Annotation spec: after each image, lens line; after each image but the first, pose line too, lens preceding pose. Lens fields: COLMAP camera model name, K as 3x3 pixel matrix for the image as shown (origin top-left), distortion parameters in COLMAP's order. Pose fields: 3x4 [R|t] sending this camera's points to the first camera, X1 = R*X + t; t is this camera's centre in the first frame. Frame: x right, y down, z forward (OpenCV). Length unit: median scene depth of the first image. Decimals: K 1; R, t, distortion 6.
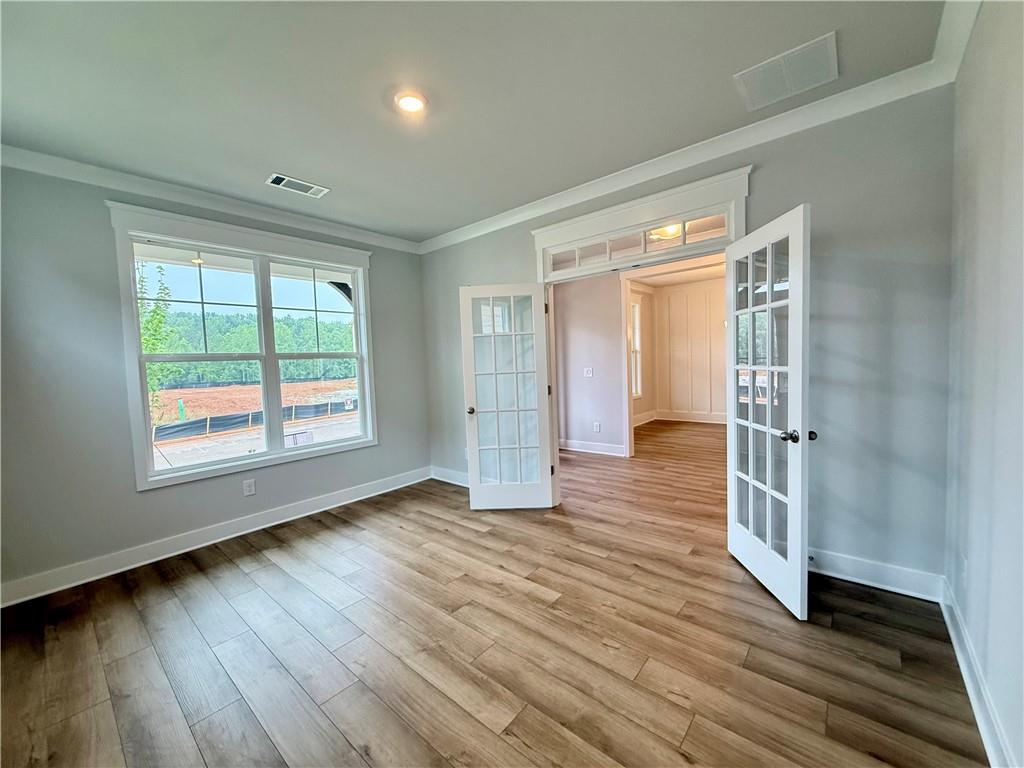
lens RADIAL K [[406.6, 0, 516.0], [0, 406.6, 382.3], [0, 0, 1]] dist [-0.001492, 0.000178]
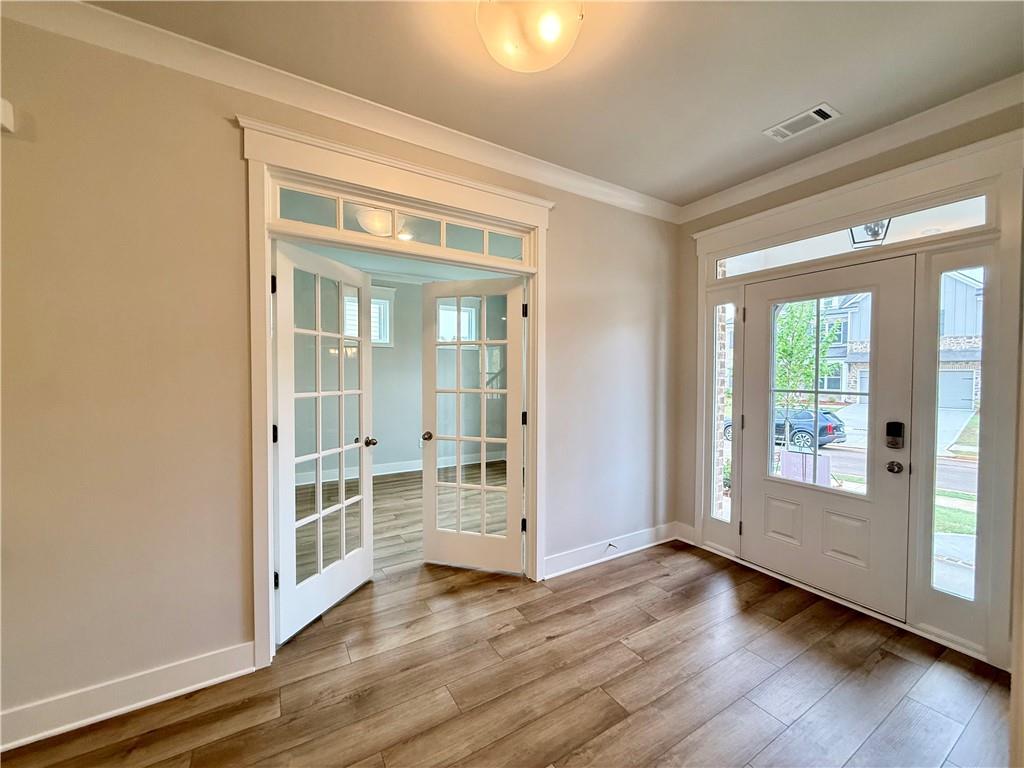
lens RADIAL K [[406.6, 0, 510.2], [0, 406.6, 382.4], [0, 0, 1]] dist [-0.001492, 0.000178]
pose [[-0.317958, 0.058456, -0.946301, 0.780004], [-0.045284, 0.996022, 0.076742, -0.103151], [0.947023, 0.067253, -0.314046, 1.165397]]
